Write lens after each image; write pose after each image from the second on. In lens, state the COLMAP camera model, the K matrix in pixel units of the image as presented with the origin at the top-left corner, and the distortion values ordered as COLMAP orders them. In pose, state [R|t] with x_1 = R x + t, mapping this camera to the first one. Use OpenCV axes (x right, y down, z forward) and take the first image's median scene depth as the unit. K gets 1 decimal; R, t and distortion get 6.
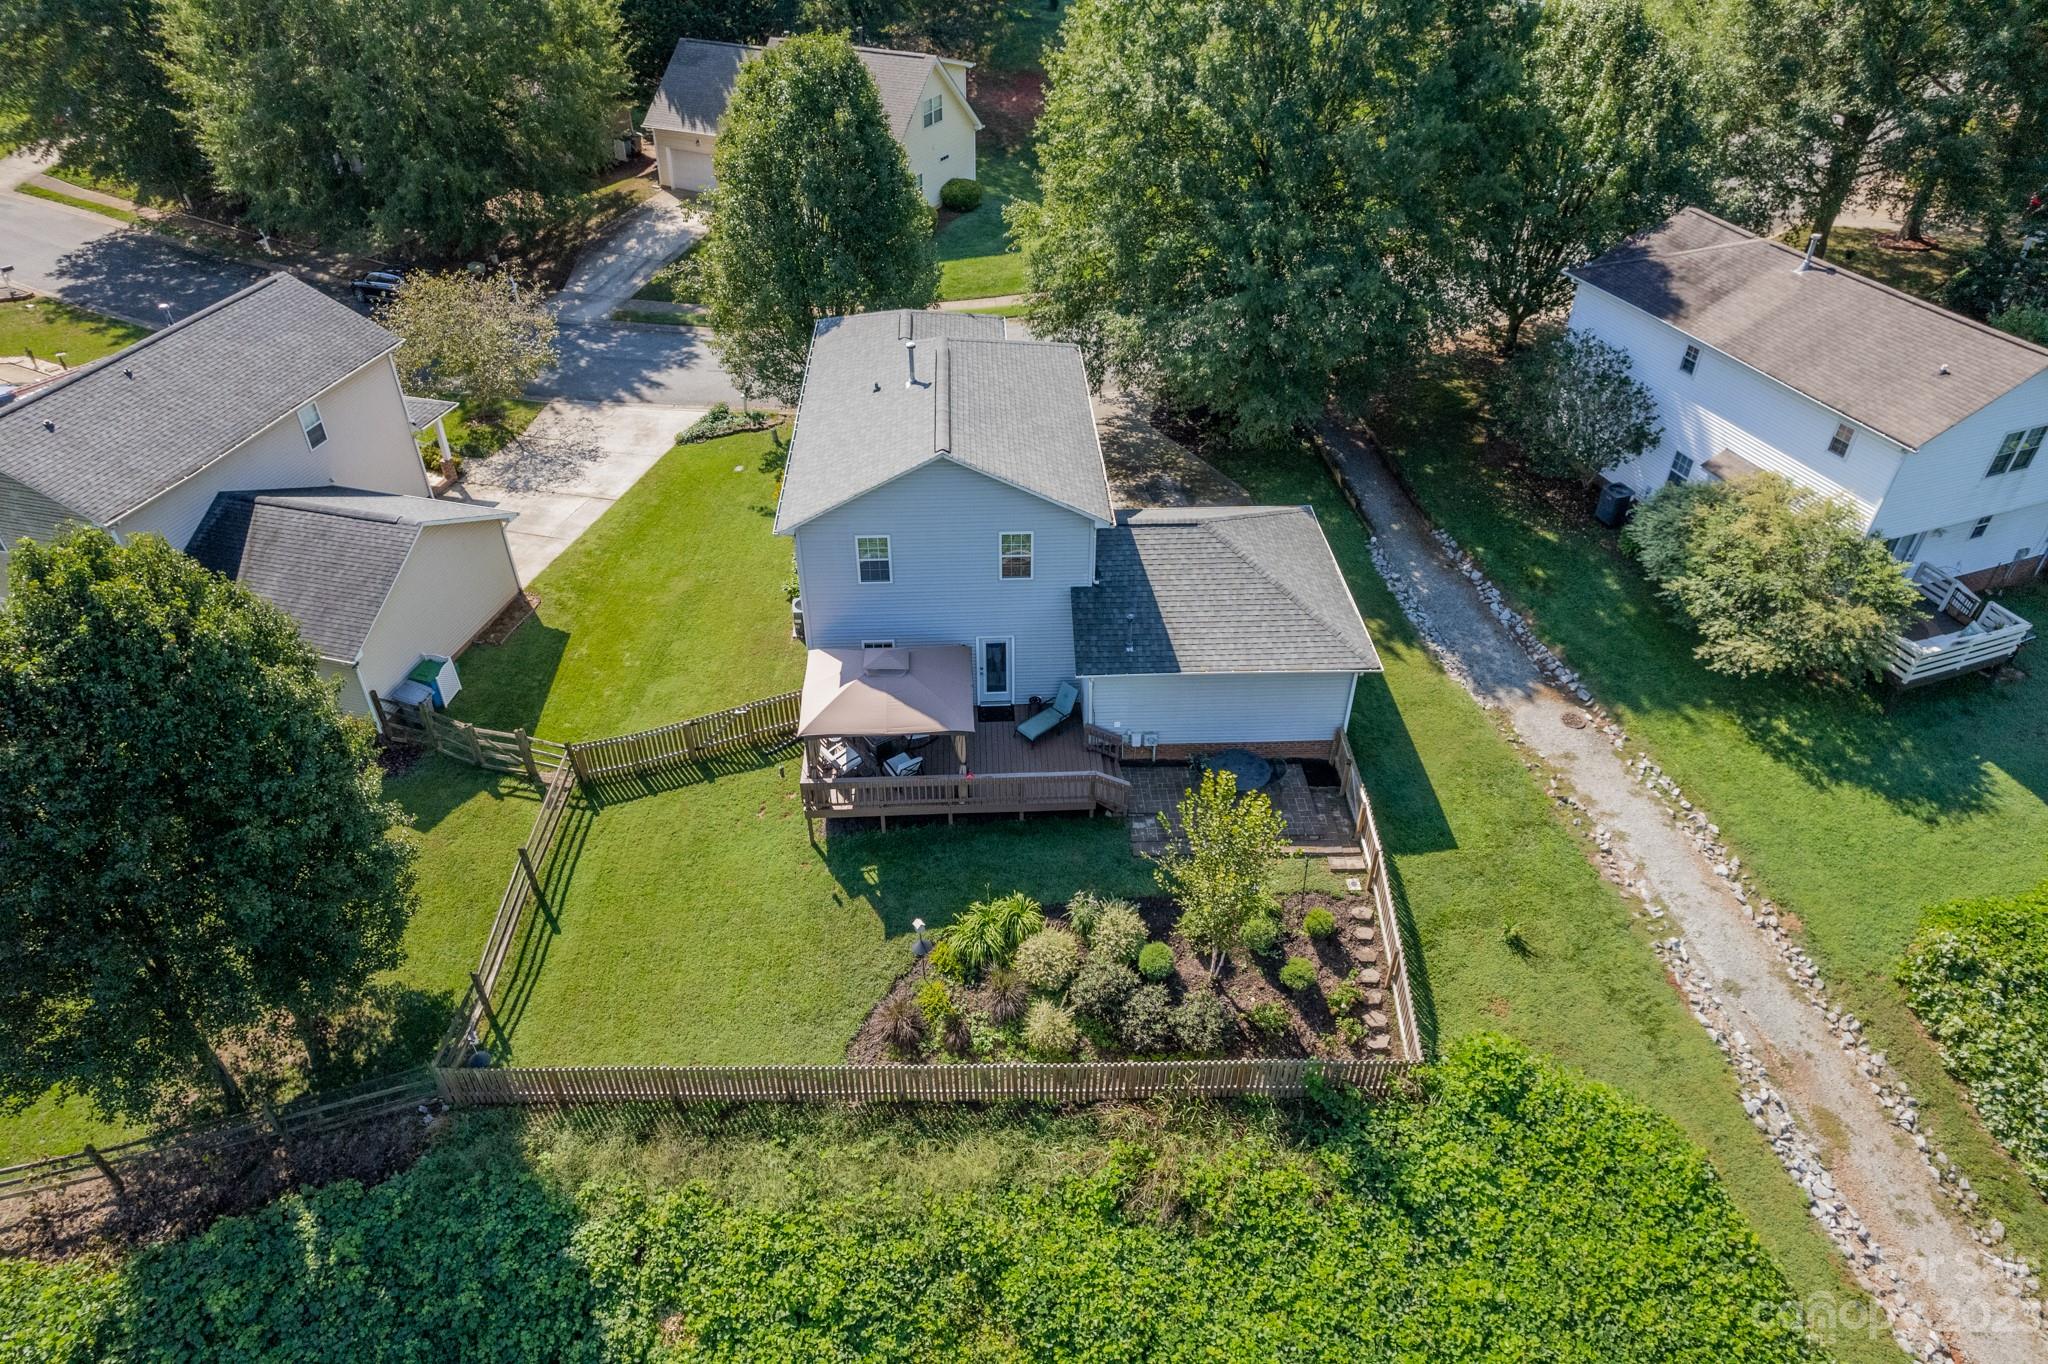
lens RADIAL K [[1289.2, 0, 1029.1], [0, 1289.2, 684.0], [0, 0, 1]] dist [-0.039832, 0.014026]
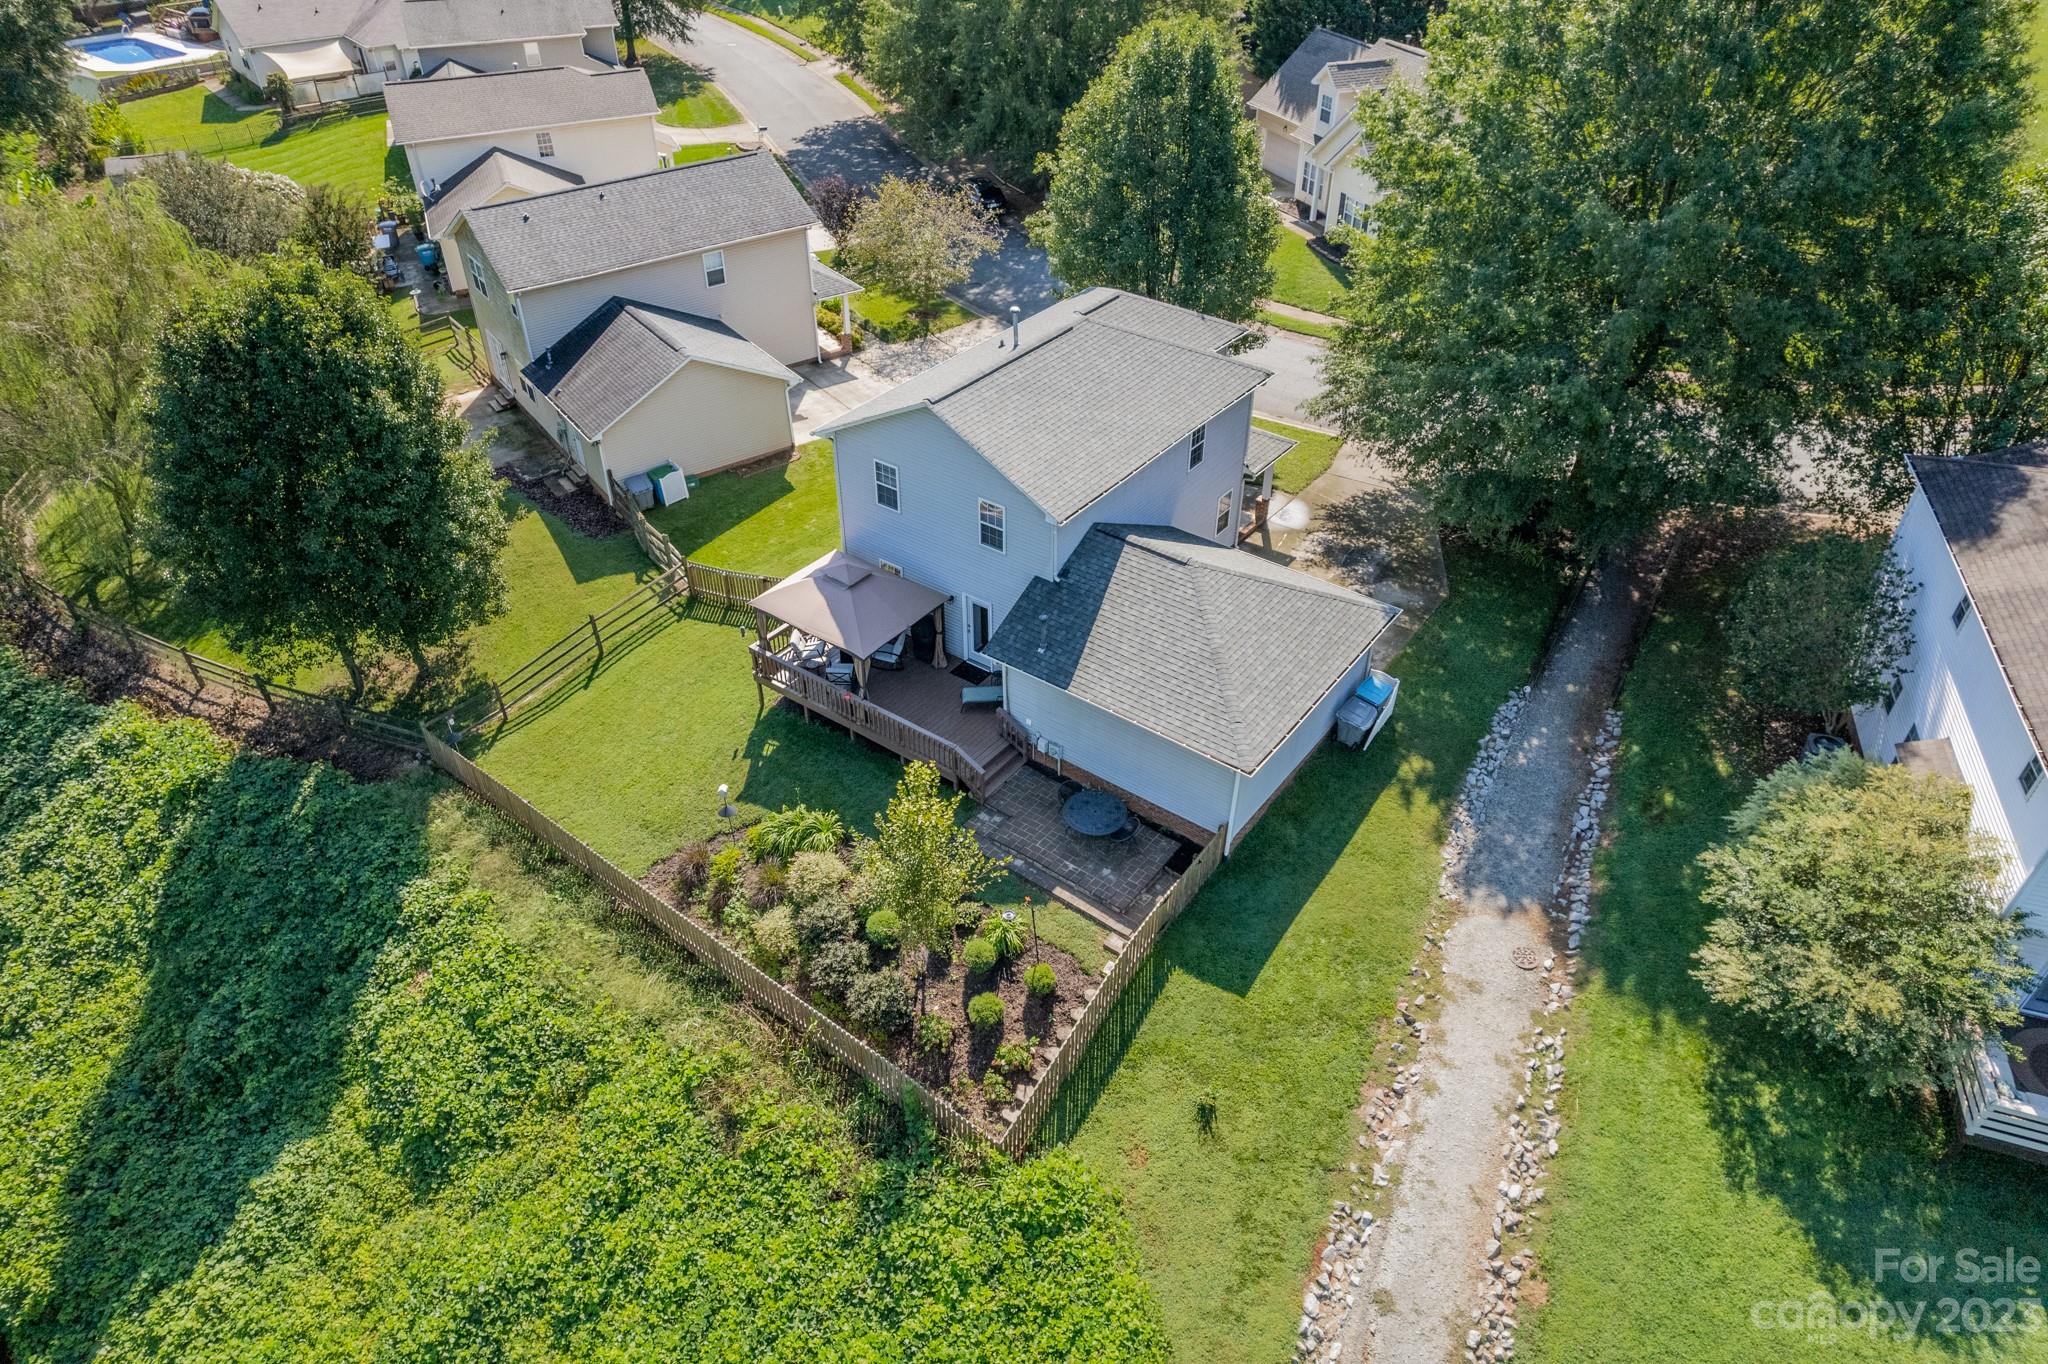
lens RADIAL K [[1289.2, 0, 1024.3], [0, 1289.2, 679.5], [0, 0, 1]] dist [-0.039832, 0.014026]
pose [[0.777841, 0.384348, -0.497232, 0.569662], [-0.385233, 0.916716, 0.105961, -0.106623], [0.496547, 0.109129, 0.861123, 0.143815]]
